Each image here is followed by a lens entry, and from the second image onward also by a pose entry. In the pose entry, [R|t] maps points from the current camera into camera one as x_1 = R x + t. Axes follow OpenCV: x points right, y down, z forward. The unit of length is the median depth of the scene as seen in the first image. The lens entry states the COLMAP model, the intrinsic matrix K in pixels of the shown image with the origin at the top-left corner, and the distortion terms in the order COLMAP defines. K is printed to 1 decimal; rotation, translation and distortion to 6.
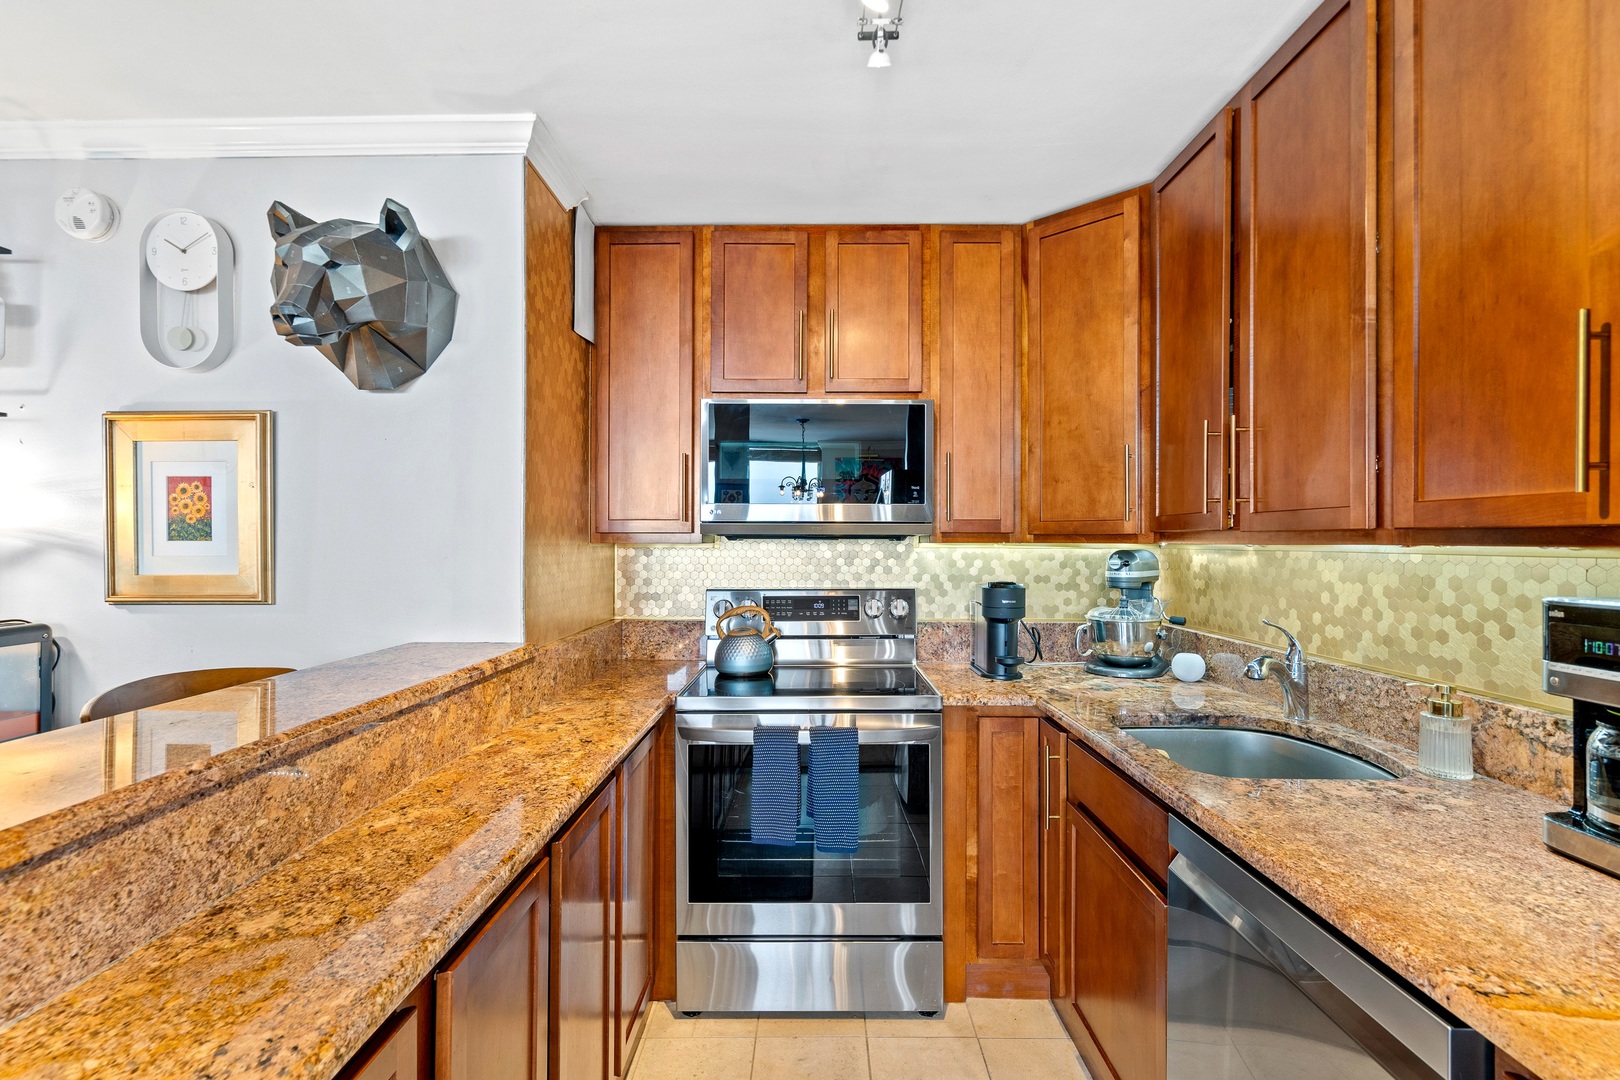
lens RADIAL K [[747.4, 0, 813.6], [0, 747.4, 538.5], [0, 0, 1]] dist [-0.007445, 0.003193]
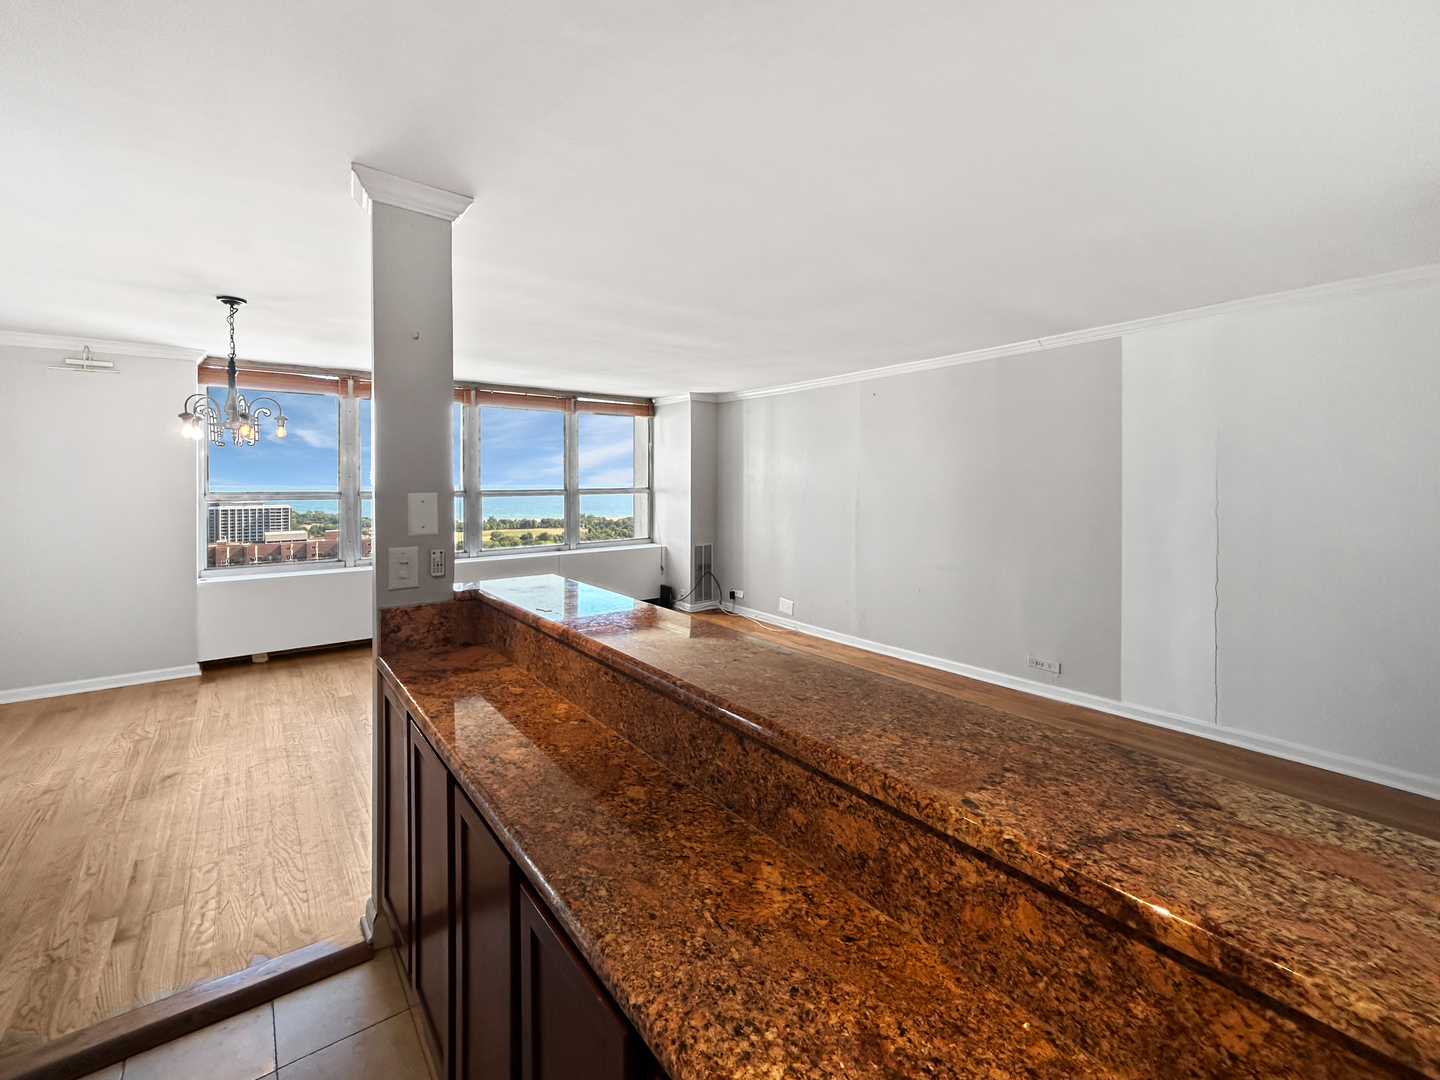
lens RADIAL K [[608.8, 0, 722.7], [0, 608.8, 474.4], [0, 0, 1]] dist [-0.003465, 0.001657]
pose [[-0.781486, -0.009855, -0.623845, -0.038125], [0.001060, 0.999853, -0.017122, -0.042666], [0.623922, -0.014041, -0.781361, 0.802220]]
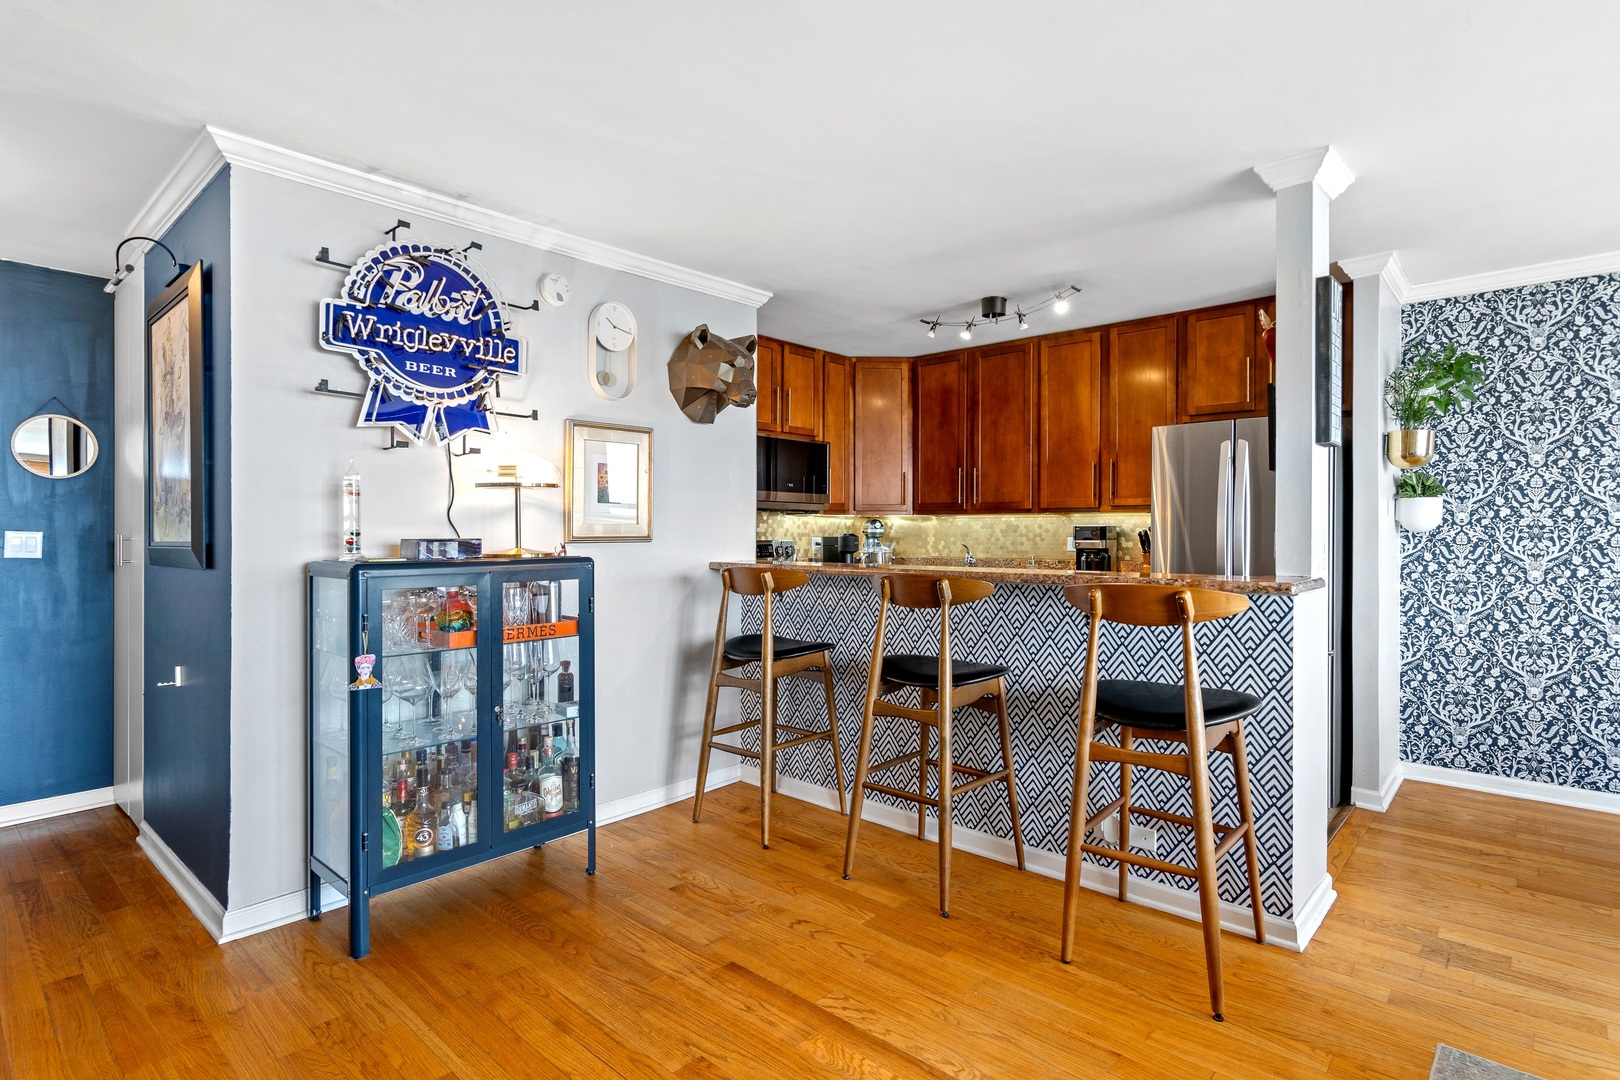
lens RADIAL K [[817.8, 0, 807.1], [0, 817.8, 535.3], [0, 0, 1]] dist [-0.001706, 0.001809]
pose [[0.672876, -0.002797, 0.739750, -1.613002], [-0.002693, 0.999977, 0.006230, 0.053351], [-0.739751, -0.006184, 0.672853, -0.457890]]
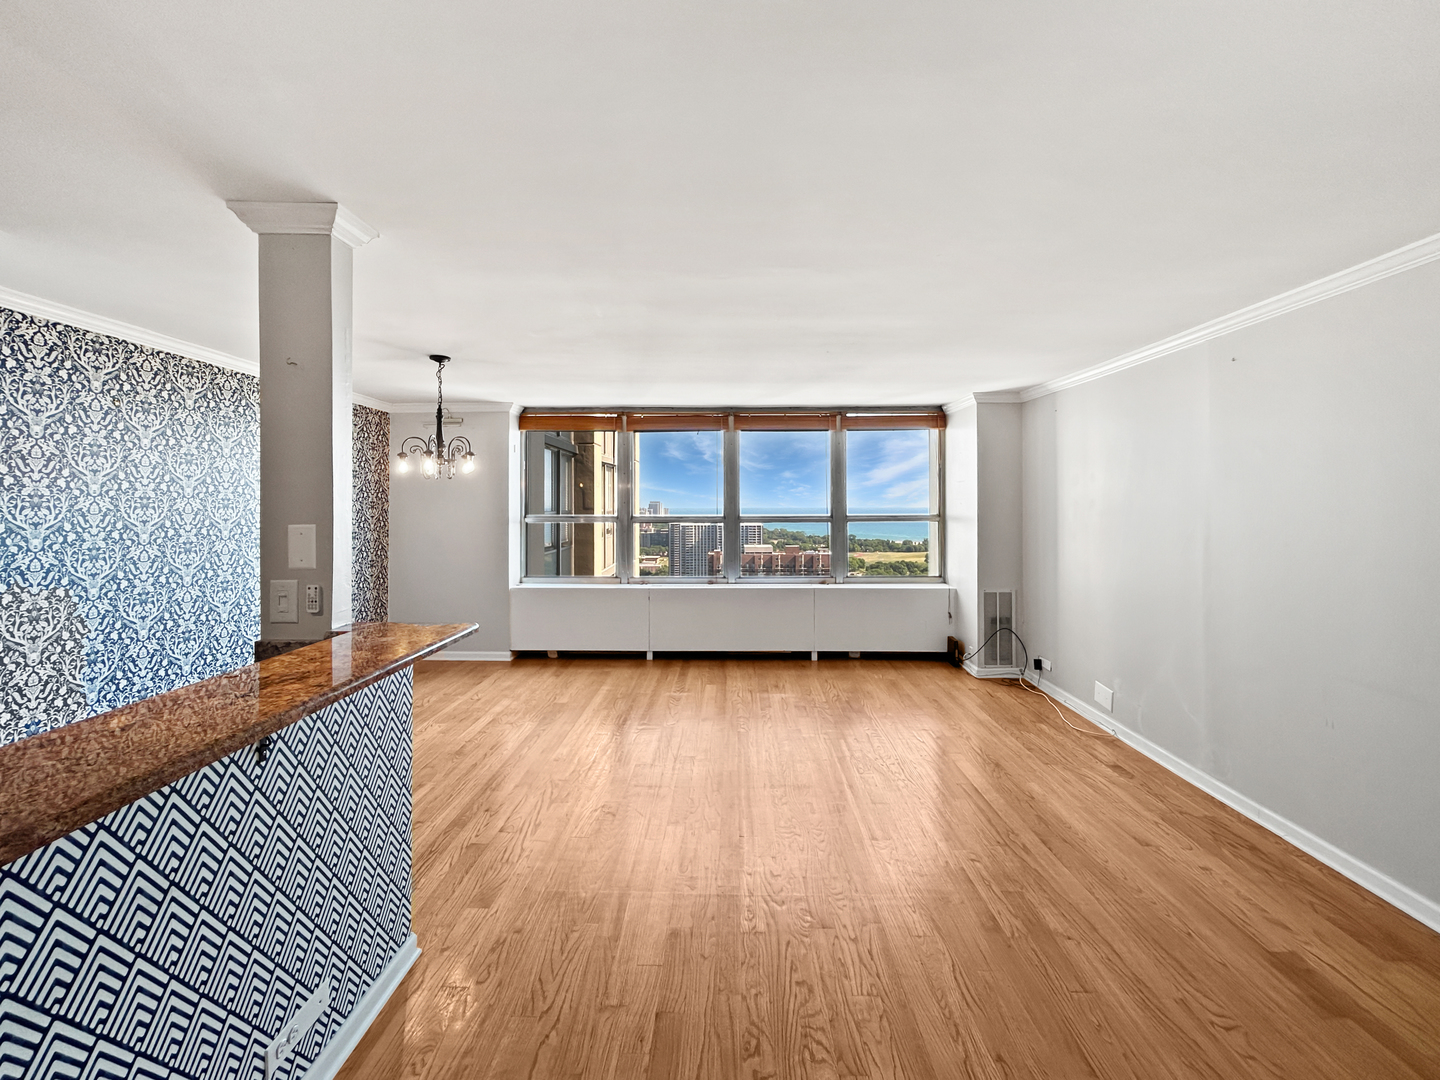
lens RADIAL K [[608.8, 0, 727.2], [0, 608.8, 498.0], [0, 0, 1]] dist [-0.003465, 0.001657]
pose [[-0.999947, -0.004106, 0.009429, -0.853044], [-0.004250, 0.999874, -0.015283, -0.057933], [-0.009365, -0.015322, -0.999839, 0.681658]]
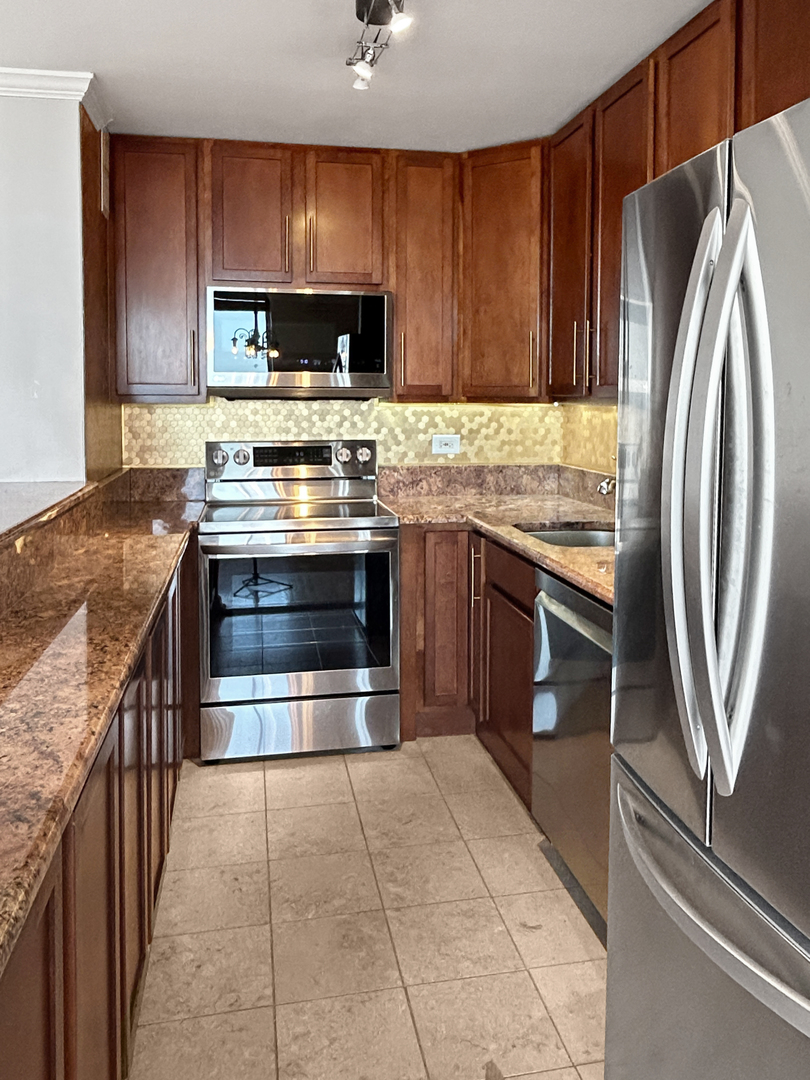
lens RADIAL K [[821.0, 0, 401.2], [0, 821.0, 435.6], [0, 0, 1]] dist [0.019472, -0.004127]
pose [[0.983016, -0.008356, 0.183328, -0.091397], [-0.000862, 0.998742, 0.050146, -0.009938], [-0.183516, -0.049453, 0.981772, -0.437724]]
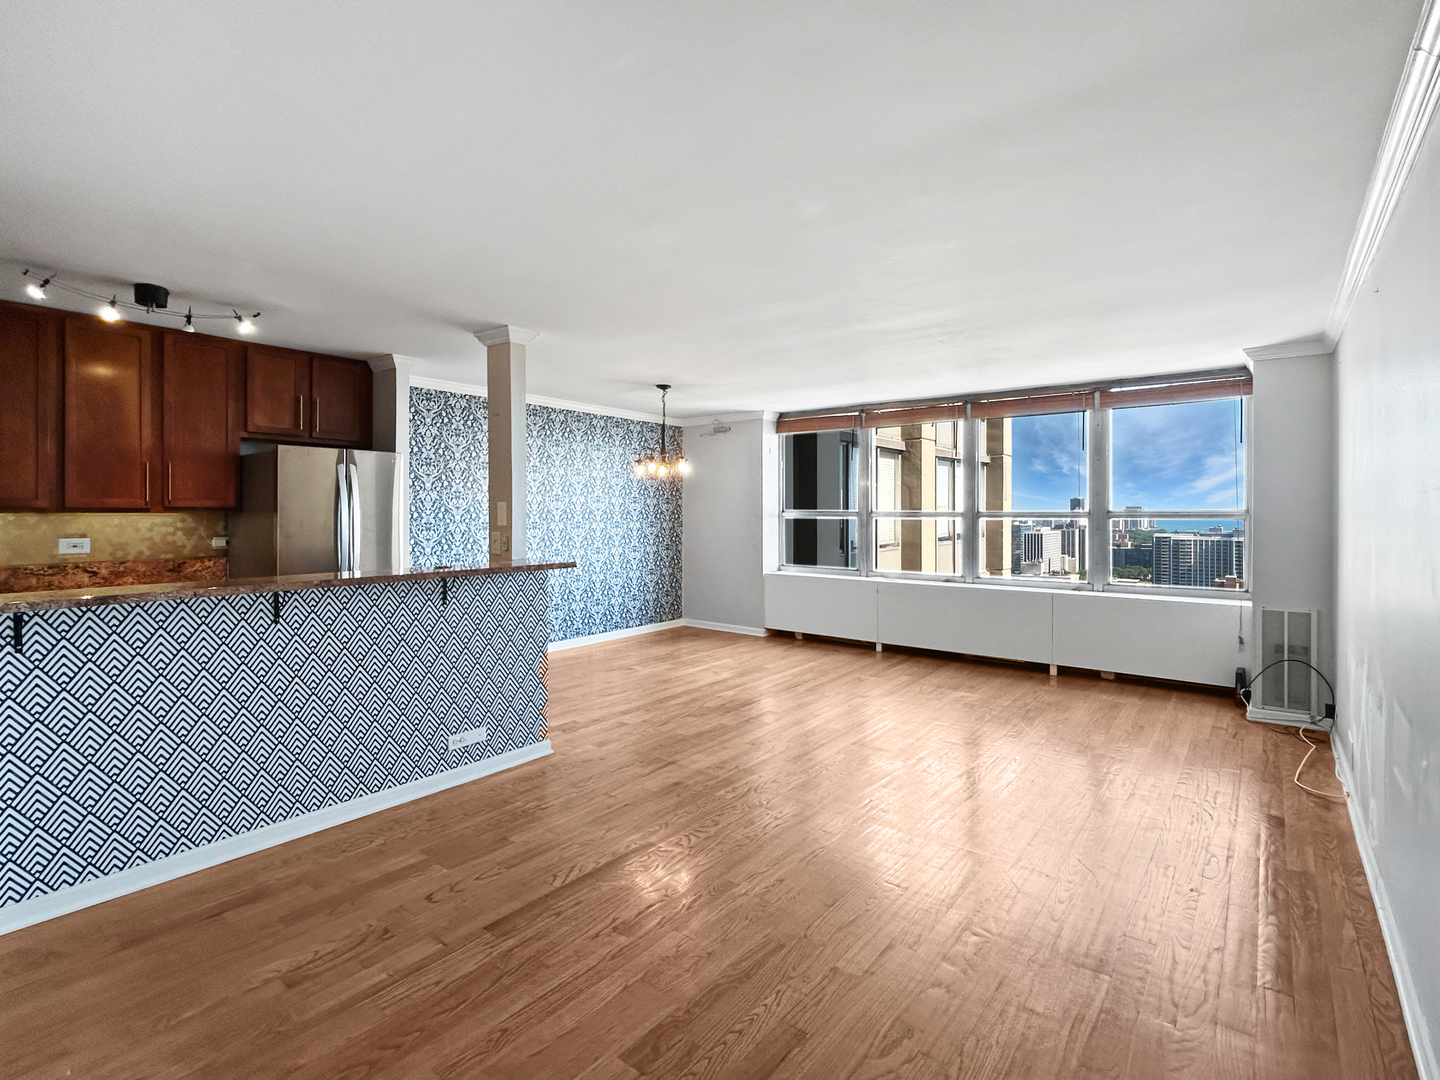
lens RADIAL K [[711.3, 0, 721.3], [0, 711.3, 509.9], [0, 0, 1]] dist [0.002780, -0.001075]
pose [[-0.790263, -0.005885, 0.612739, -1.825022], [-0.008113, 0.999967, -0.000859, -0.013535], [-0.612714, -0.005651, -0.790285, 0.940539]]
